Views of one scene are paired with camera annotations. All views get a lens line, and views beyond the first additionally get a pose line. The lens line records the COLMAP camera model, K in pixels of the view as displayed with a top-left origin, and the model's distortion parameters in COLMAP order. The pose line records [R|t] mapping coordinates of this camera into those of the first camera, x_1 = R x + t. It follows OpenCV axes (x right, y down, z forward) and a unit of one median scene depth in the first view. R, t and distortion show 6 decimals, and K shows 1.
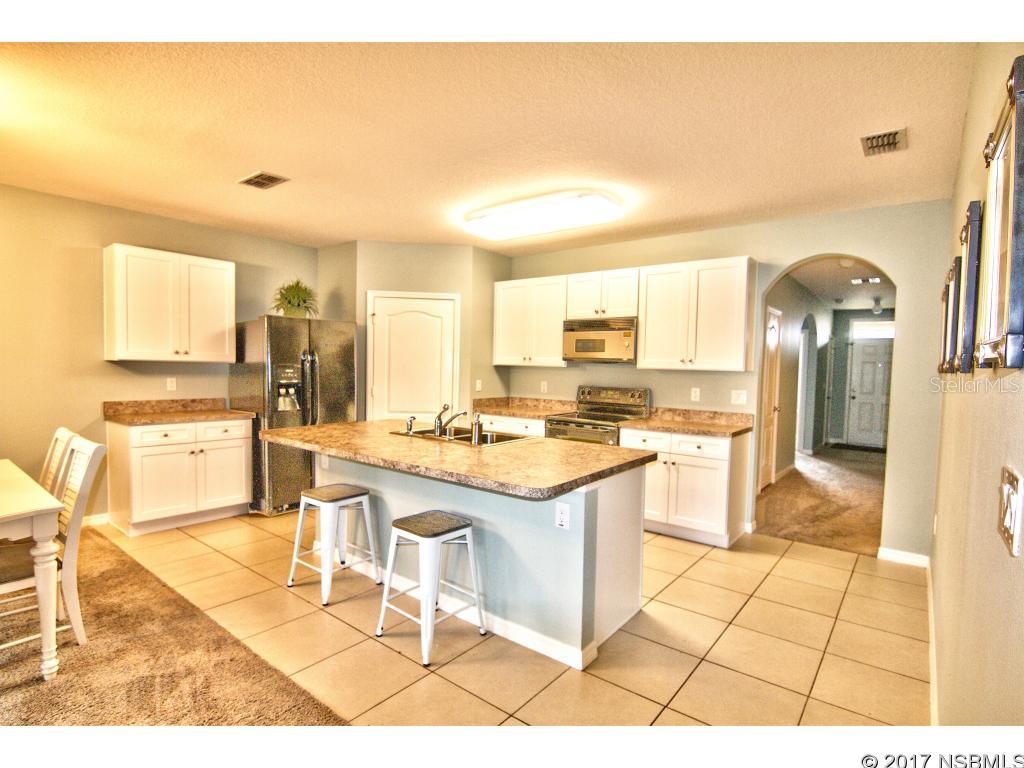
lens RADIAL K [[520.2, 0, 513.1], [0, 520.2, 390.6], [0, 0, 1]] dist [-0.014329, -0.001204]
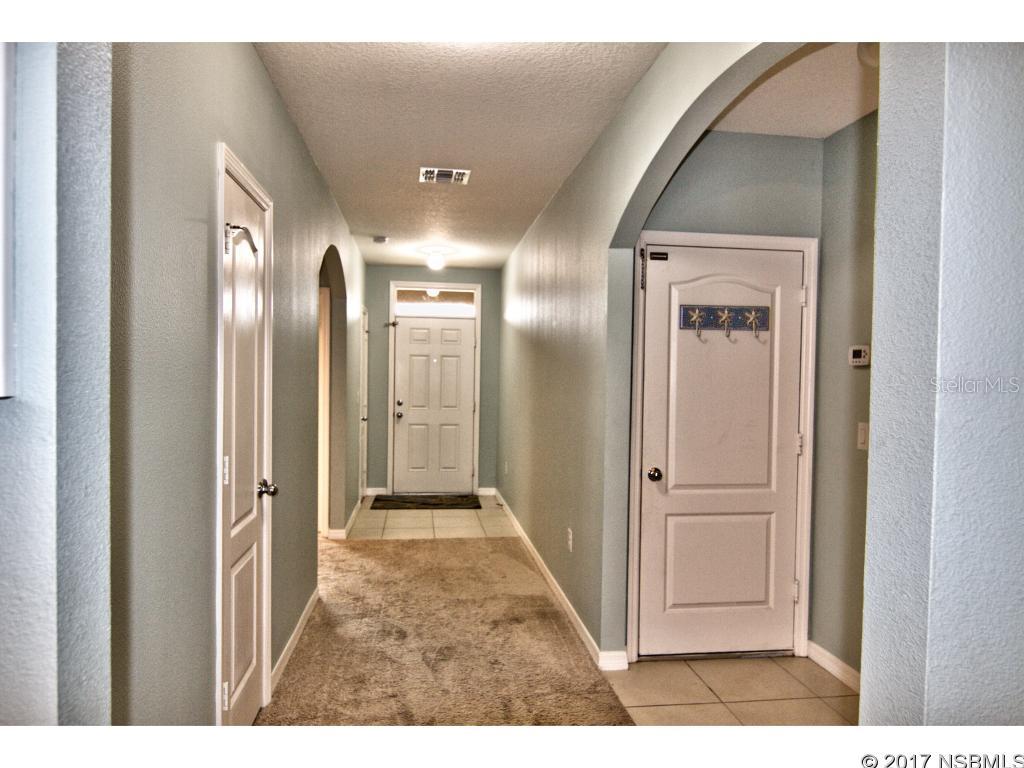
lens RADIAL K [[679.2, 0, 512.0], [0, 679.2, 384.0], [0, 0, 1]] dist [-0.000693, -0.000114]
pose [[0.698204, -0.026207, 0.715419, 0.383791], [0.036545, 0.999332, 0.000941, -0.035276], [-0.714965, 0.025488, 0.698695, 0.724728]]
